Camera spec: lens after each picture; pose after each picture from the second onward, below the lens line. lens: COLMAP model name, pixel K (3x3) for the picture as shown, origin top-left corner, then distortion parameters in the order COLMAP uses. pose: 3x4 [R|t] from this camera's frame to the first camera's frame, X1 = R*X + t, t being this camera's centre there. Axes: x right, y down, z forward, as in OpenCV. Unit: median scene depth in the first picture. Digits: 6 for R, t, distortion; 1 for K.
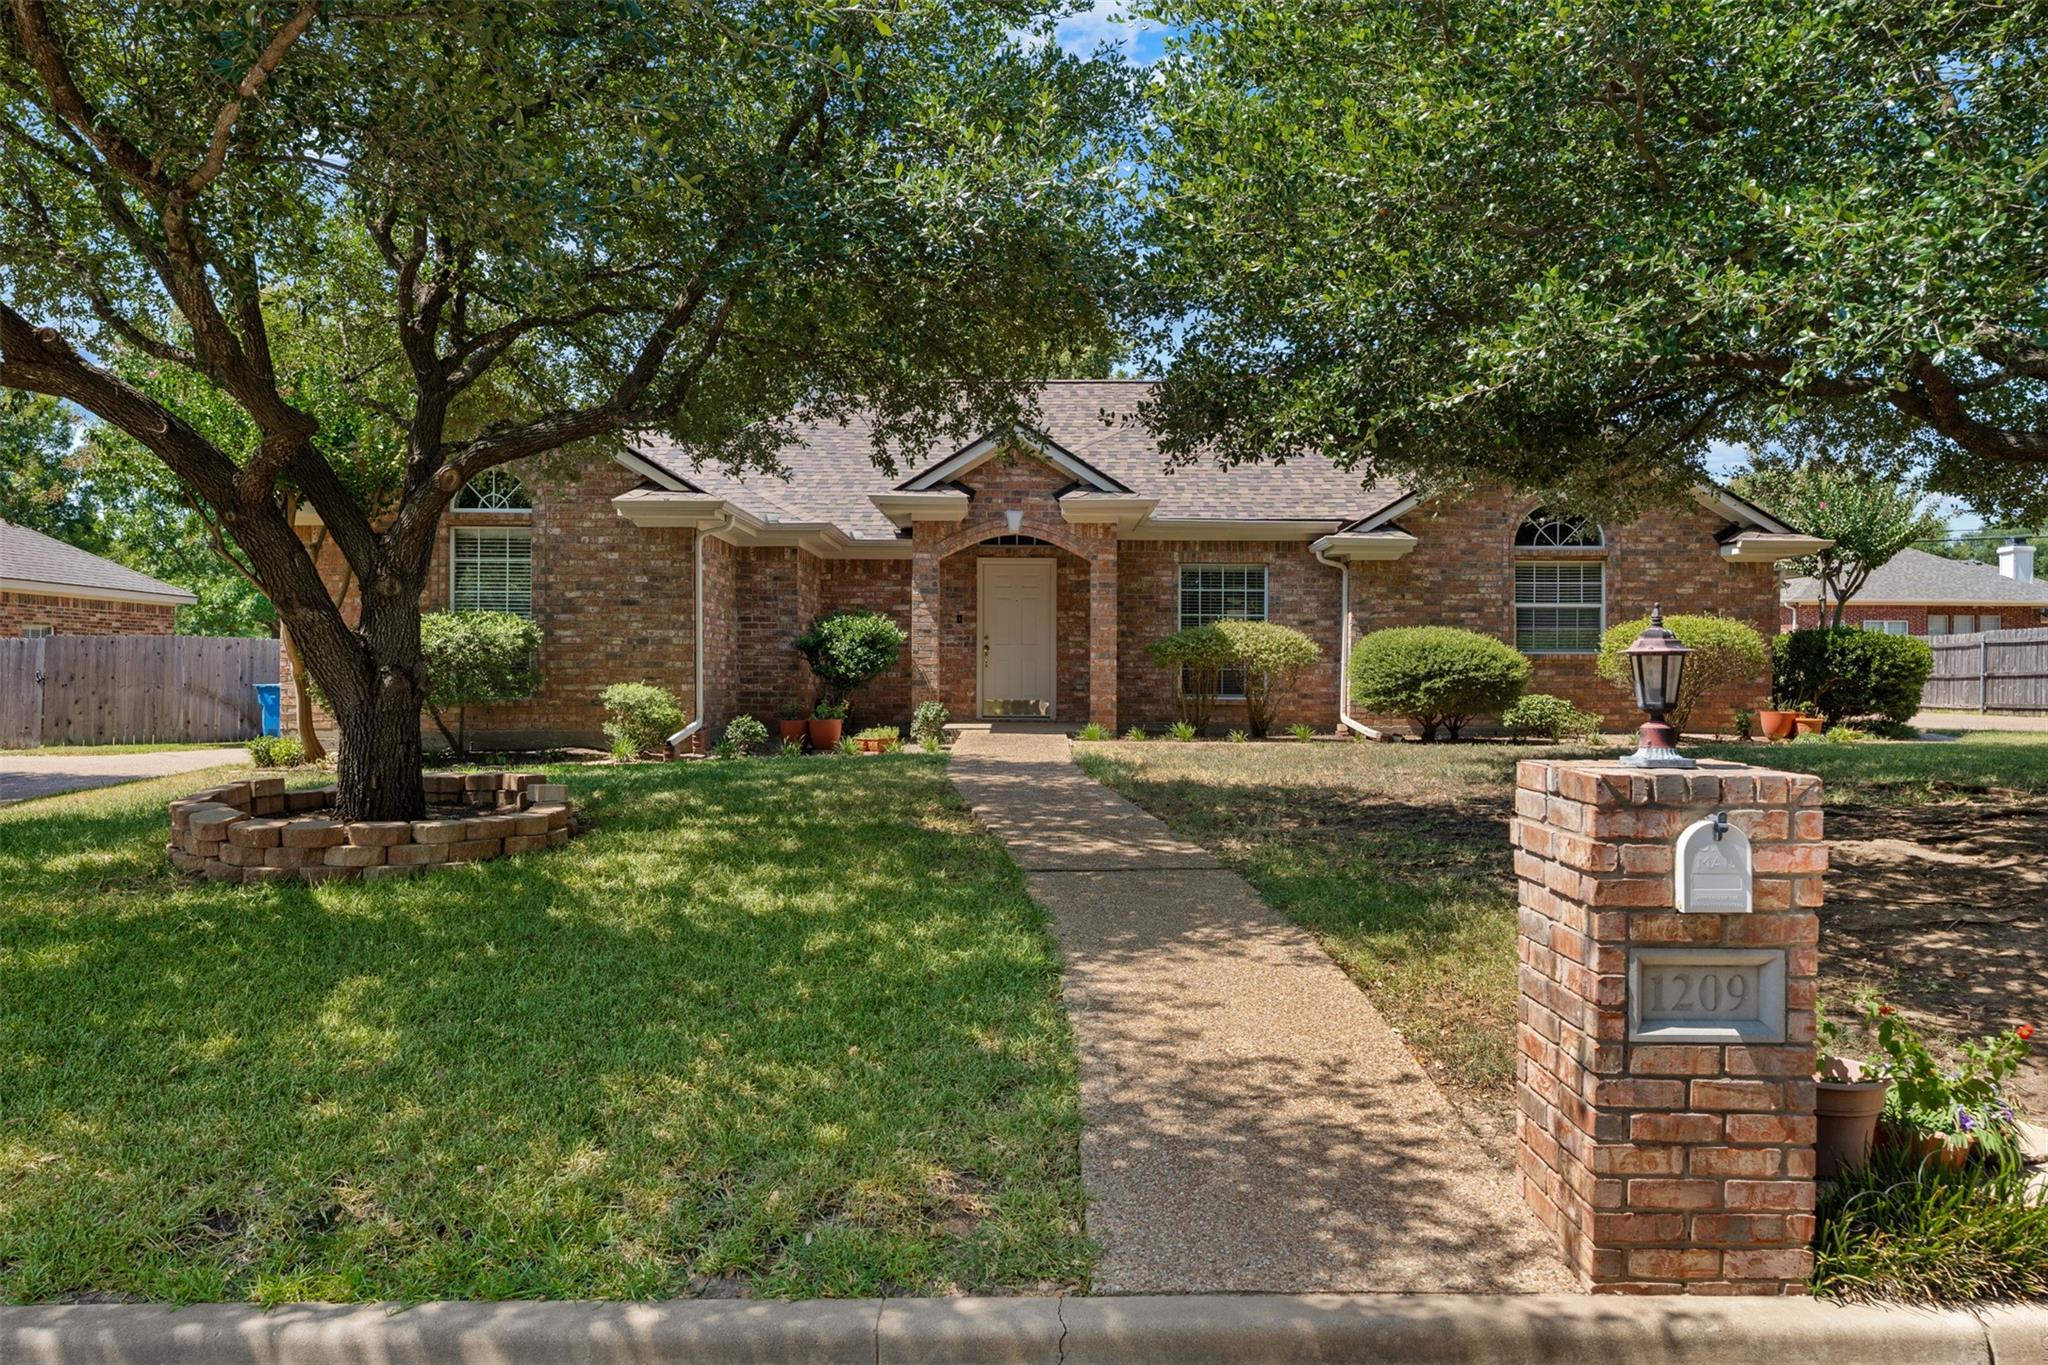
lens RADIAL K [[1367.2, 0, 1024.0], [0, 1367.2, 682.5], [0, 0, 1]] dist [0.004133, 0.000373]
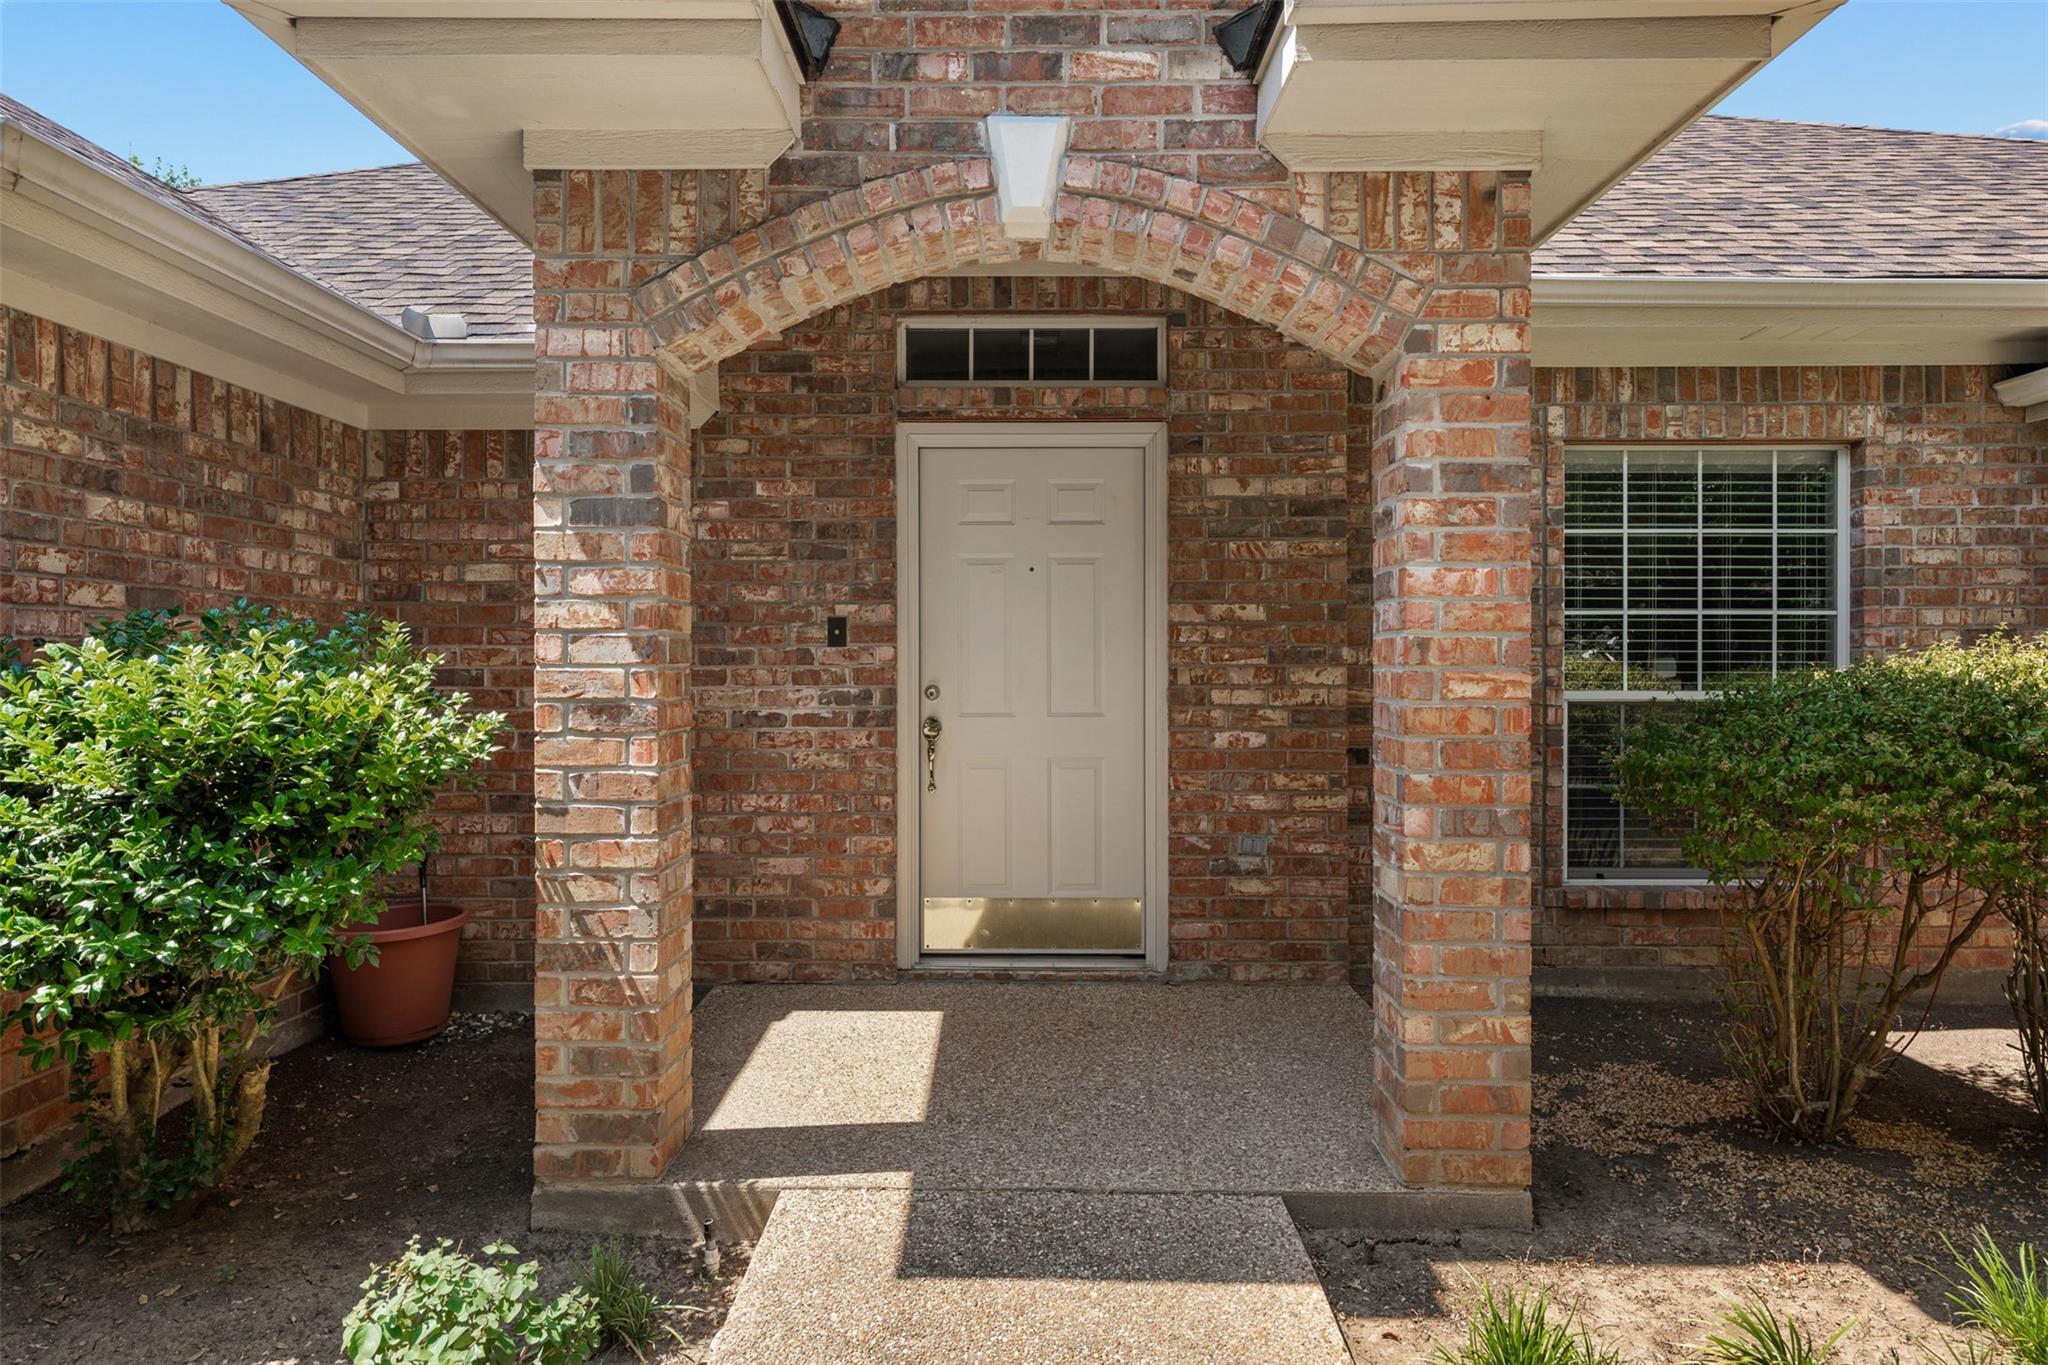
lens RADIAL K [[1201.7, 0, 1024.0], [0, 1201.7, 682.5], [0, 0, 1]] dist [-0.000578, -0.000070]
pose [[0.999982, -0.005900, -0.000776, -0.007690], [0.005914, 0.999812, 0.018457, -0.044184], [0.000666, -0.018462, 0.999829, 0.818252]]
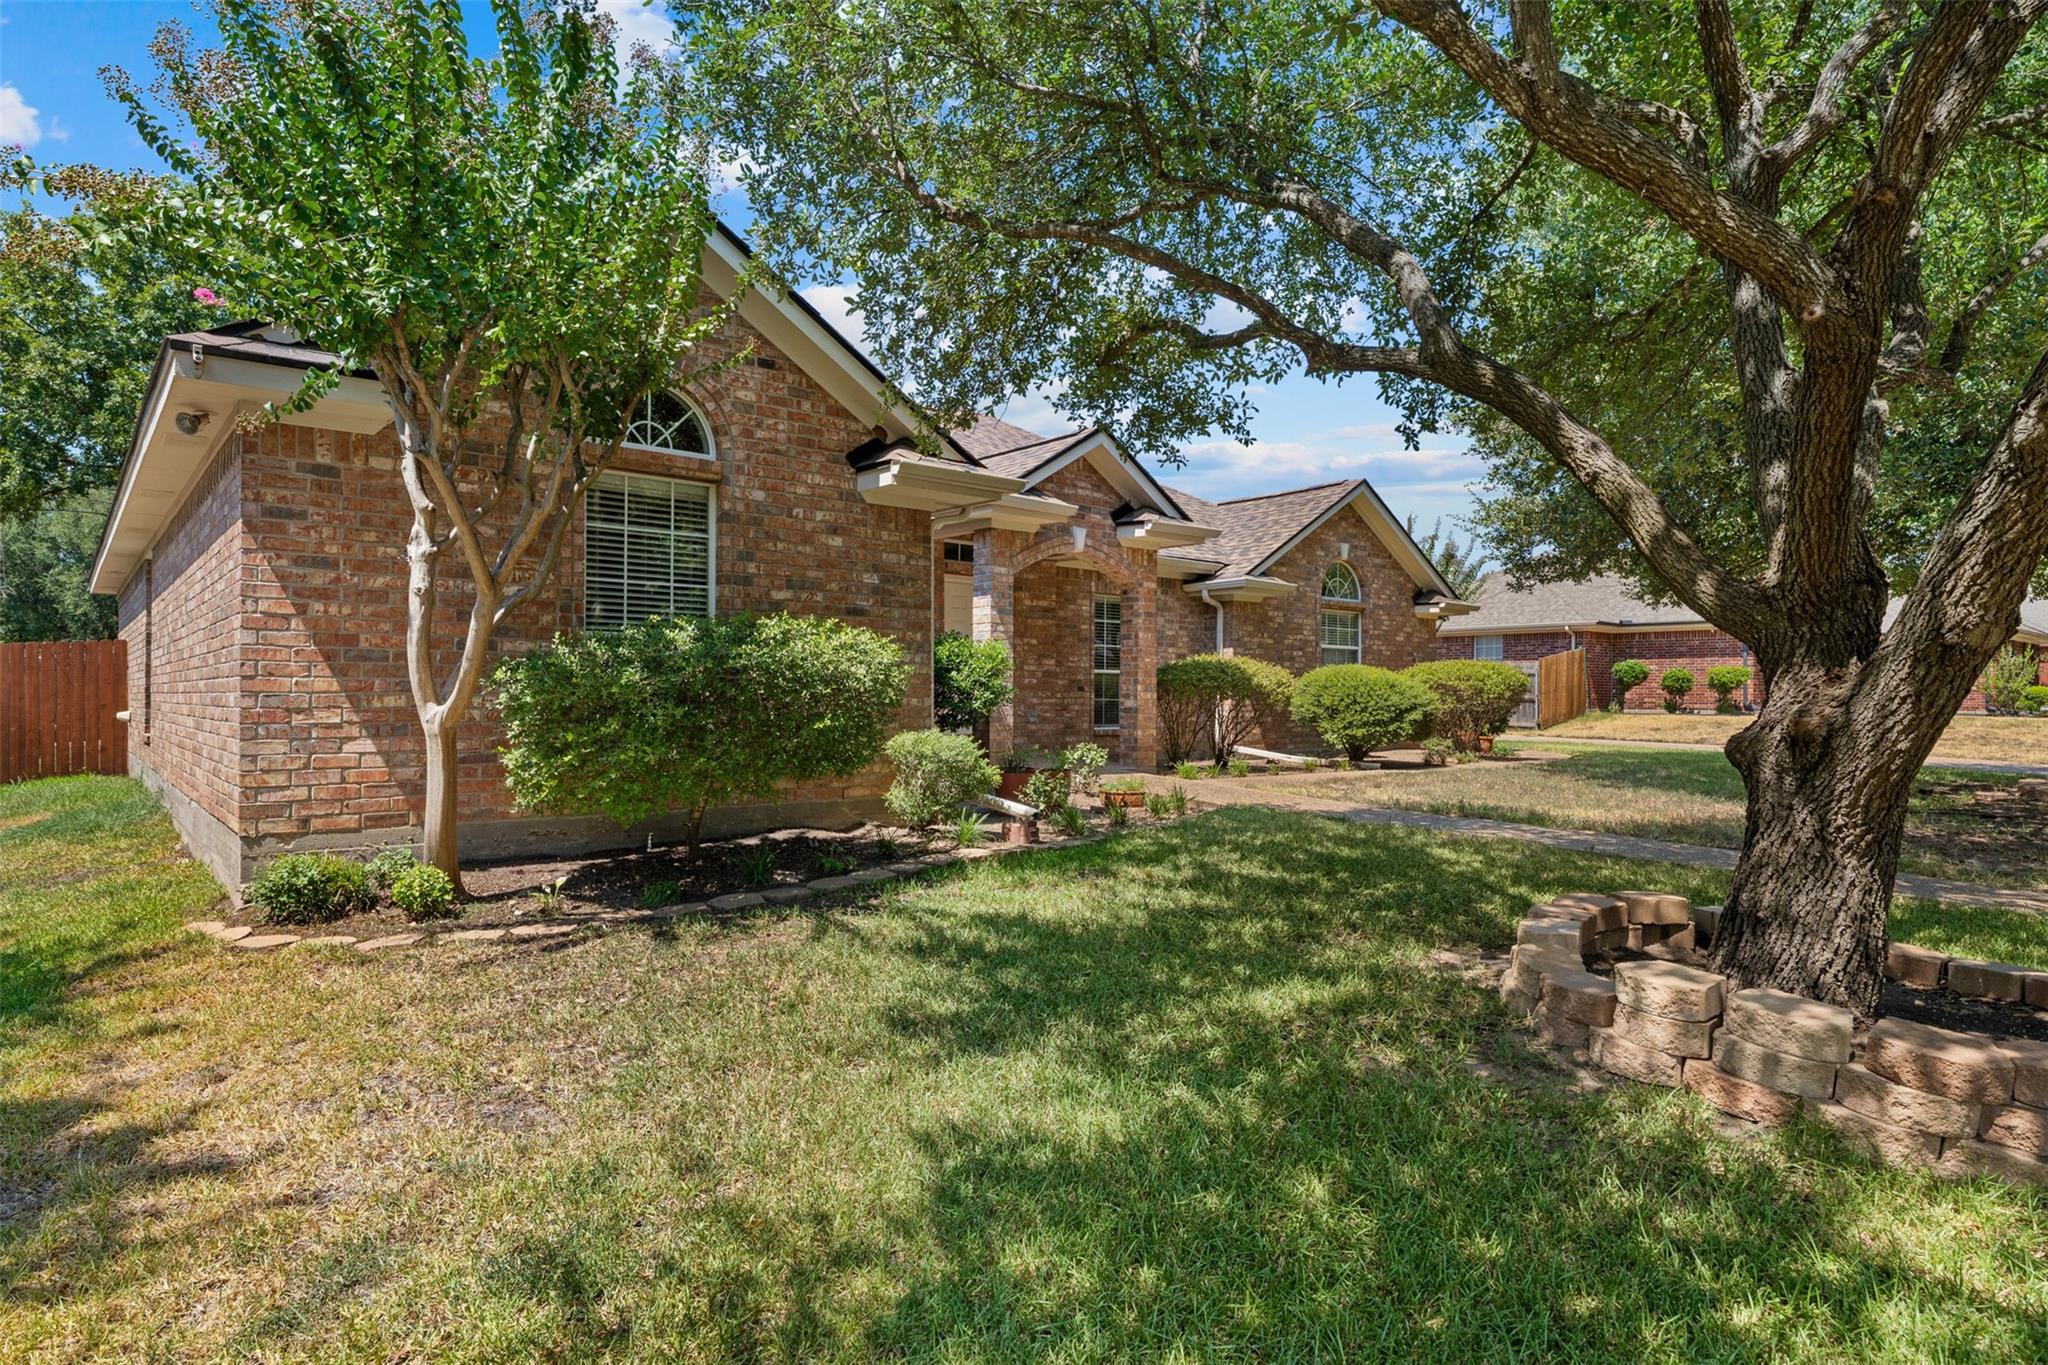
lens RADIAL K [[1126.7, 0, 1024.0], [0, 1126.7, 682.5], [0, 0, 1]] dist [-0.000744, -0.000029]
pose [[0.758475, 0.008200, 0.651650, -0.522194], [-0.002662, 0.999951, -0.009483, -0.015805], [-0.651696, 0.005458, 0.758460, 0.456929]]
